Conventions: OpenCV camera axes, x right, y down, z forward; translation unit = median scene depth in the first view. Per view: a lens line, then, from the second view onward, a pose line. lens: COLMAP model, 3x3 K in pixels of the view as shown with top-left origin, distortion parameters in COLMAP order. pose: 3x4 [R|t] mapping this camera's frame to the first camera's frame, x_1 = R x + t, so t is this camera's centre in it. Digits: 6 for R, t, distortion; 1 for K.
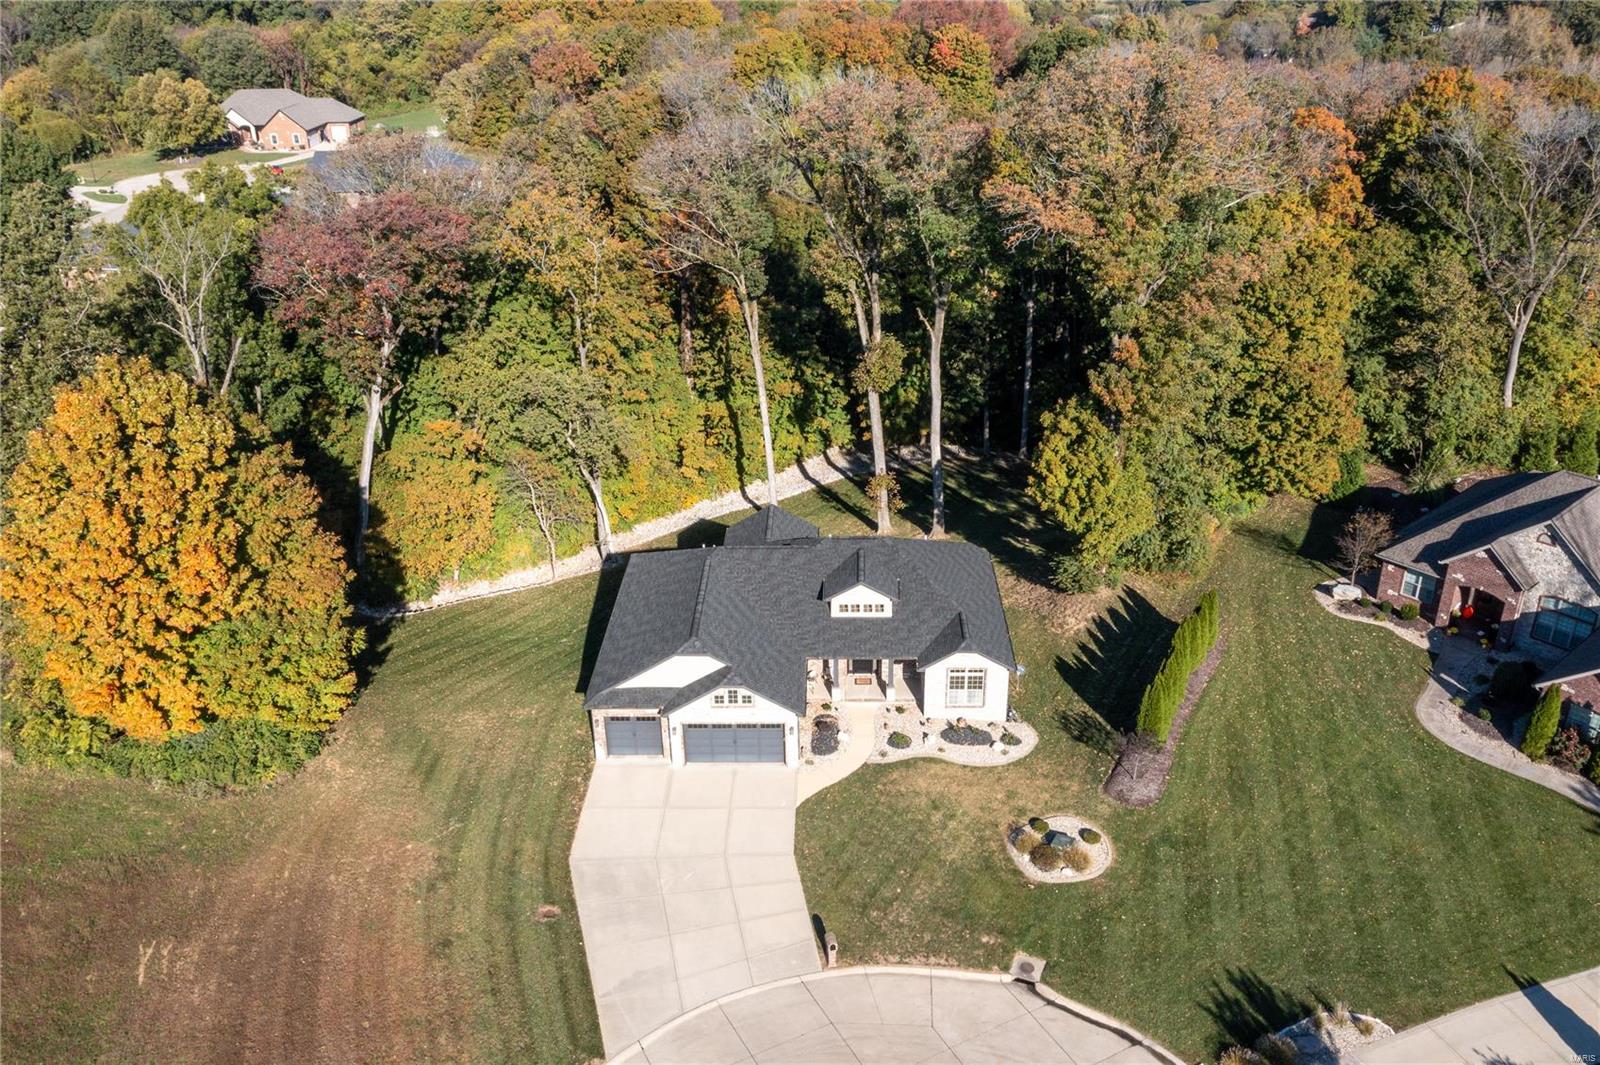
lens RADIAL K [[1275.7, 0, 805.7], [0, 1275.7, 535.3], [0, 0, 1]] dist [-0.018863, 0.007310]
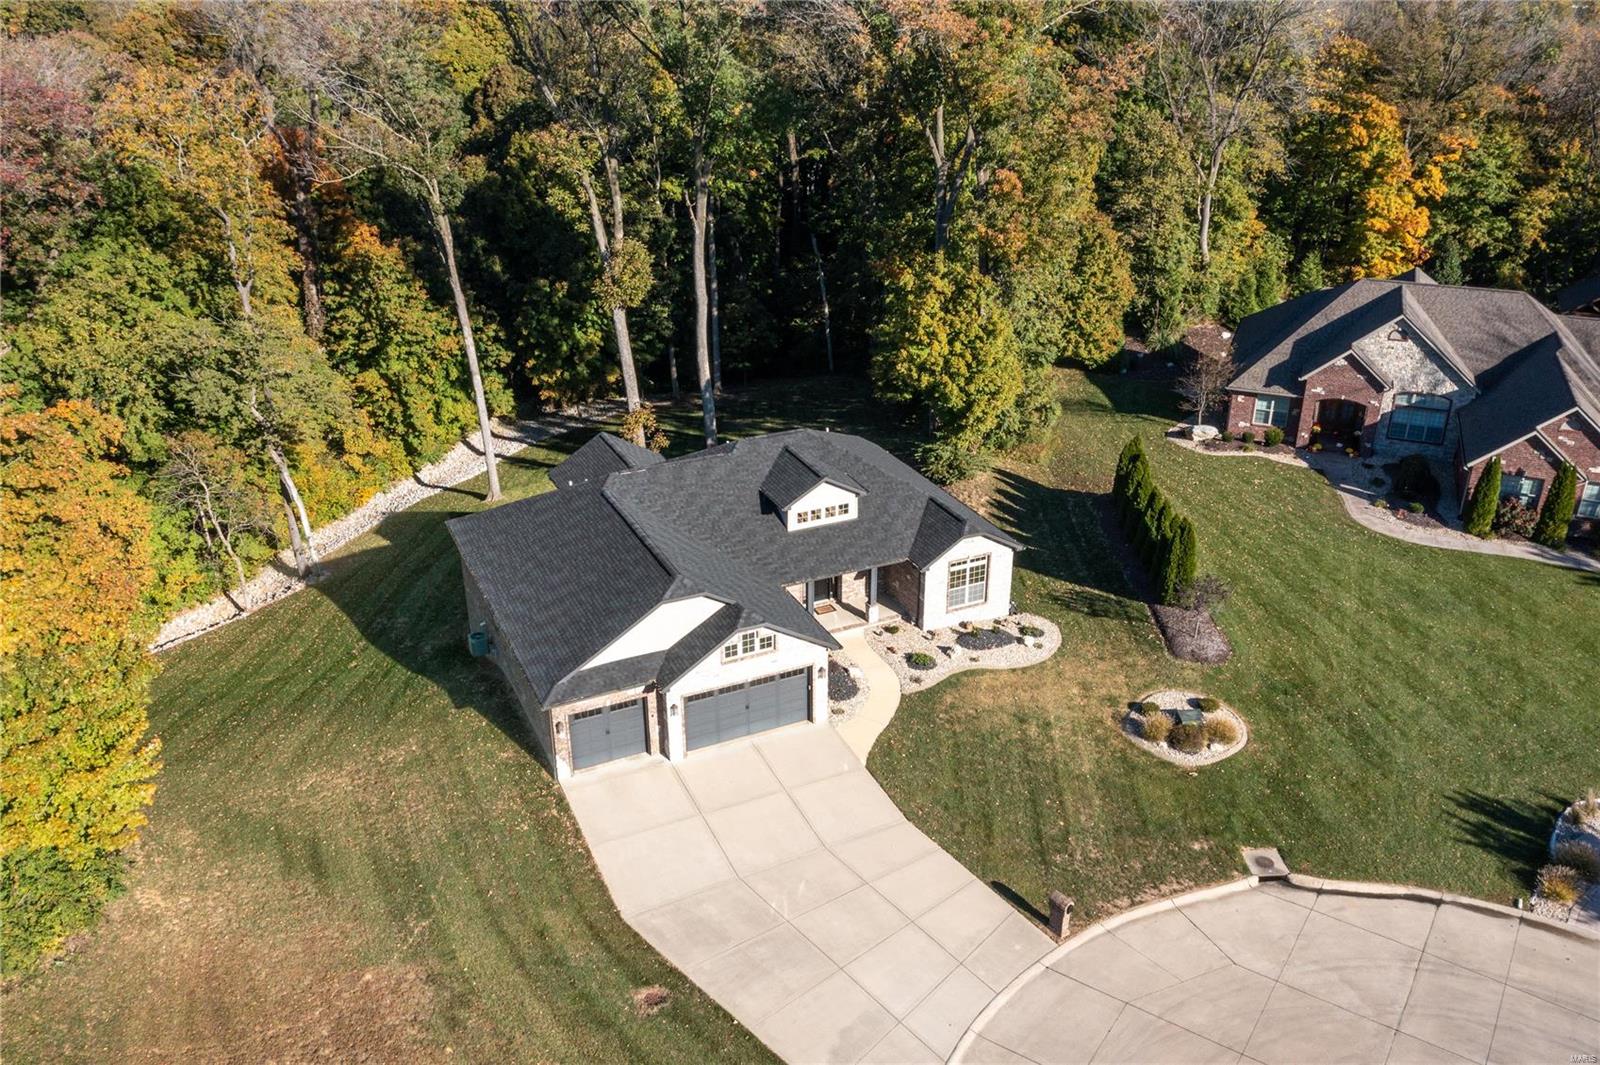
lens RADIAL K [[1275.7, 0, 806.4], [0, 1275.7, 530.2], [0, 0, 1]] dist [-0.018863, 0.007310]
pose [[0.894375, -0.176739, 0.410921, -0.272821], [0.185347, 0.982486, 0.019162, 0.047519], [-0.407111, 0.059025, 0.911469, 0.272157]]
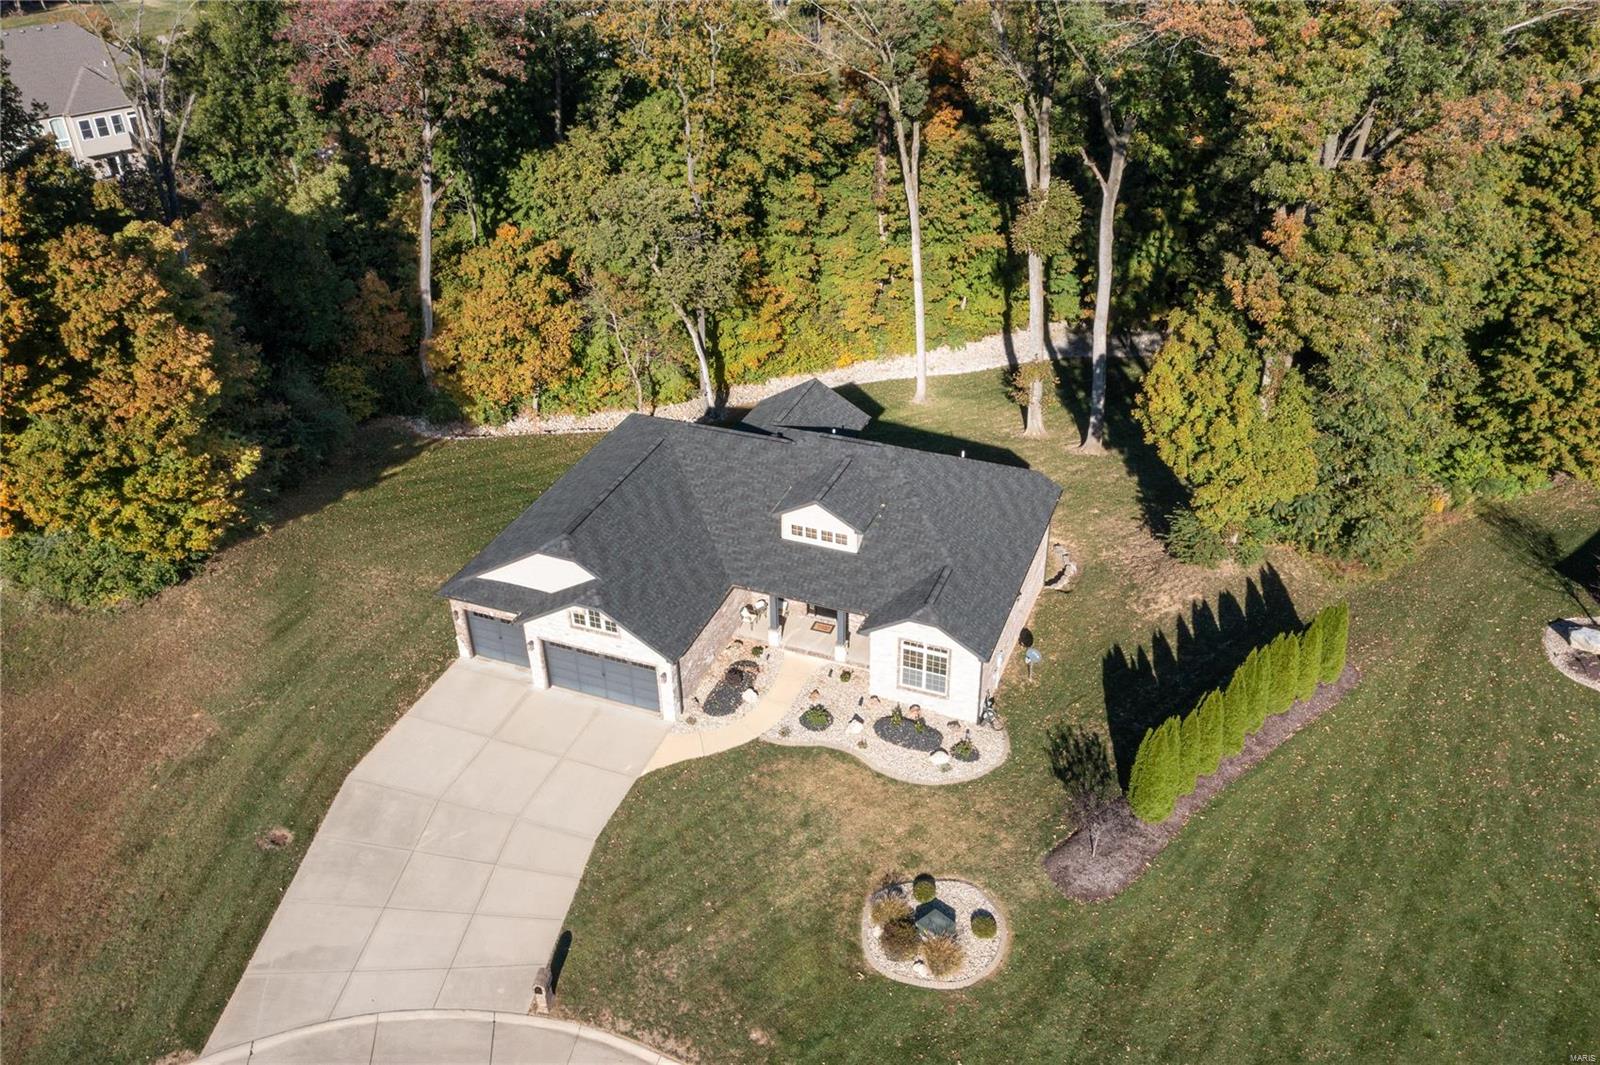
lens RADIAL K [[1275.7, 0, 801.8], [0, 1275.7, 539.5], [0, 0, 1]] dist [-0.018863, 0.007310]
pose [[0.938878, 0.187697, -0.288578, 0.236569], [-0.151137, 0.977918, 0.144338, -0.044136], [0.309297, -0.091901, 0.946514, 0.269036]]
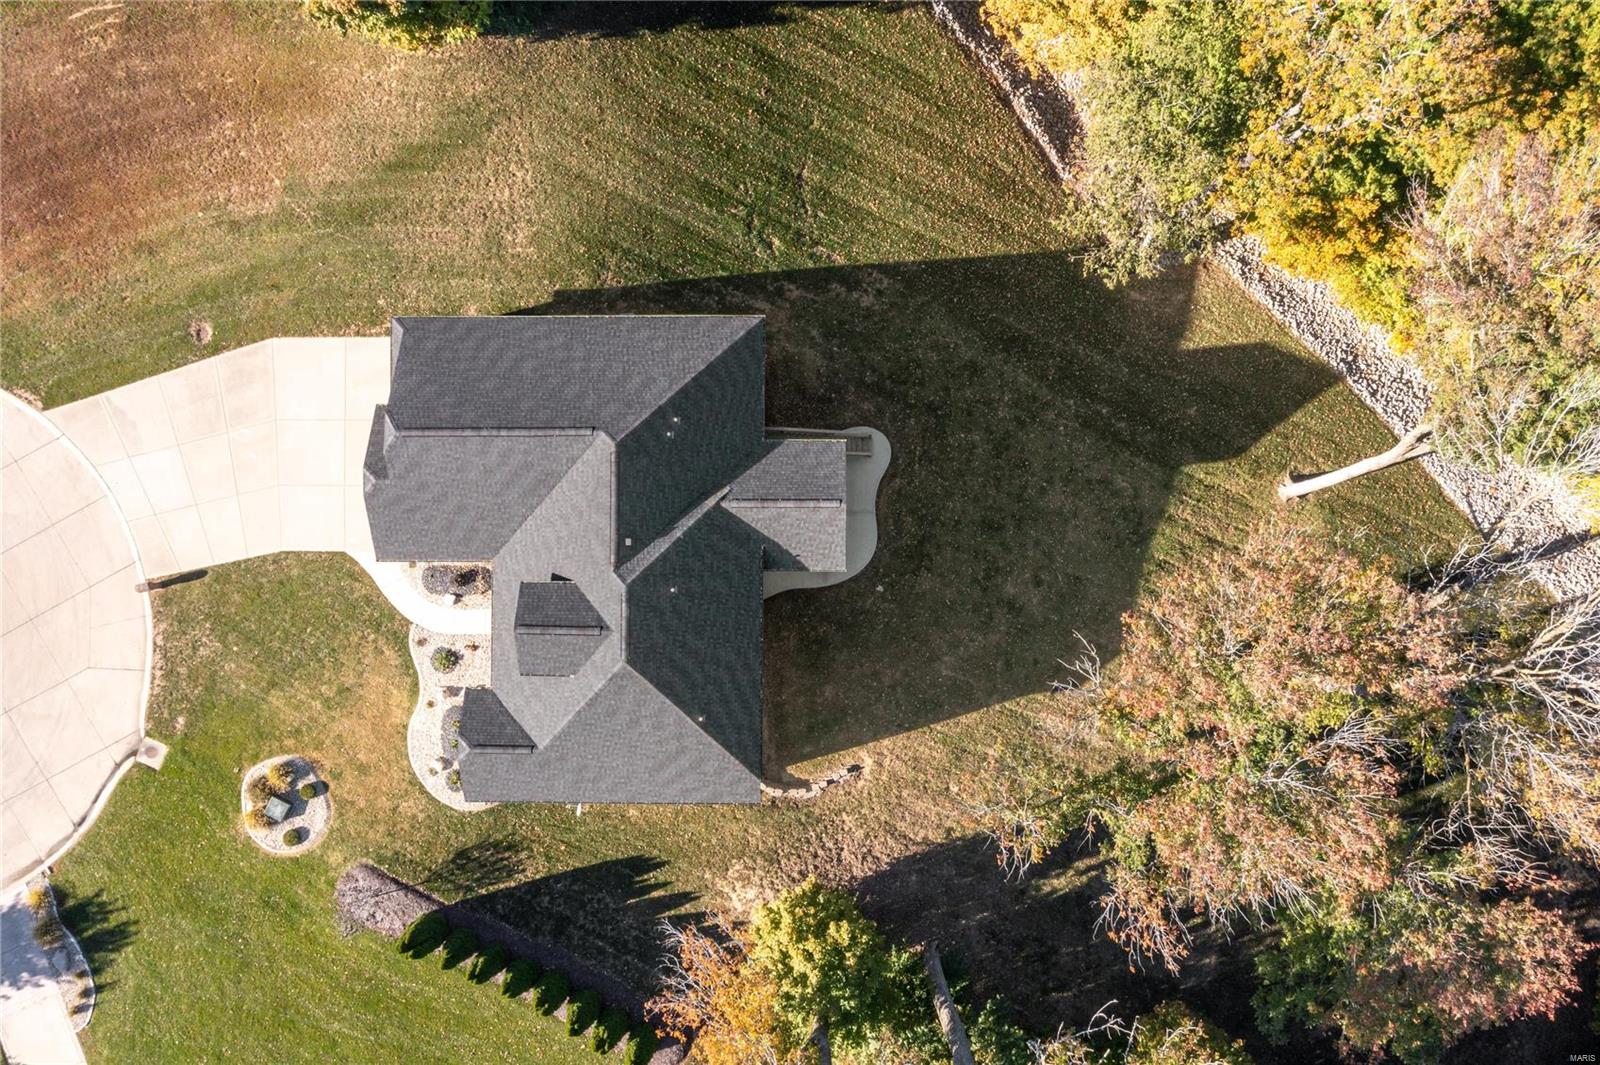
lens RADIAL K [[1275.7, 0, 805.6], [0, 1275.7, 533.0], [0, 0, 1]] dist [-0.018863, 0.007310]
pose [[0.019682, 0.999797, 0.004241, -0.016256], [-0.416239, 0.004337, 0.909245, -0.713497], [0.909042, -0.019661, 0.416240, 0.773128]]
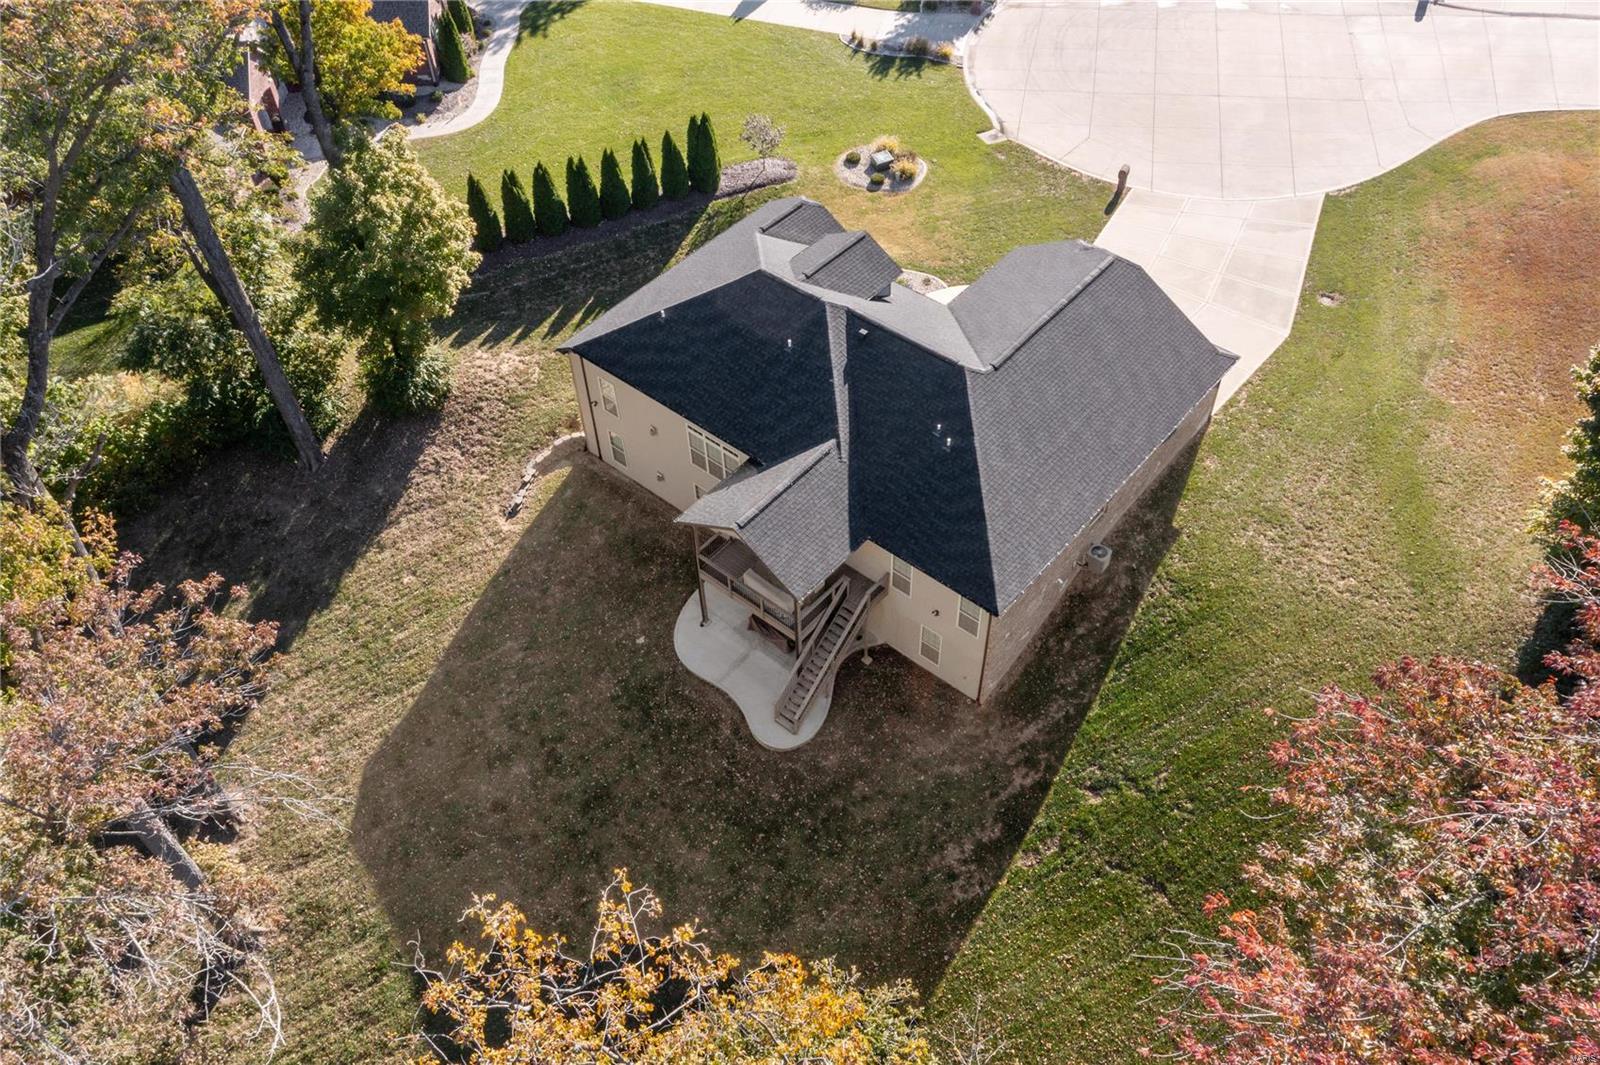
lens RADIAL K [[1275.7, 0, 801.6], [0, 1275.7, 537.6], [0, 0, 1]] dist [-0.018863, 0.007310]
pose [[-0.777078, -0.447130, 0.442973, -0.320100], [0.307860, 0.343842, 0.887127, -0.543104], [-0.548974, 0.825740, -0.129539, 1.177292]]
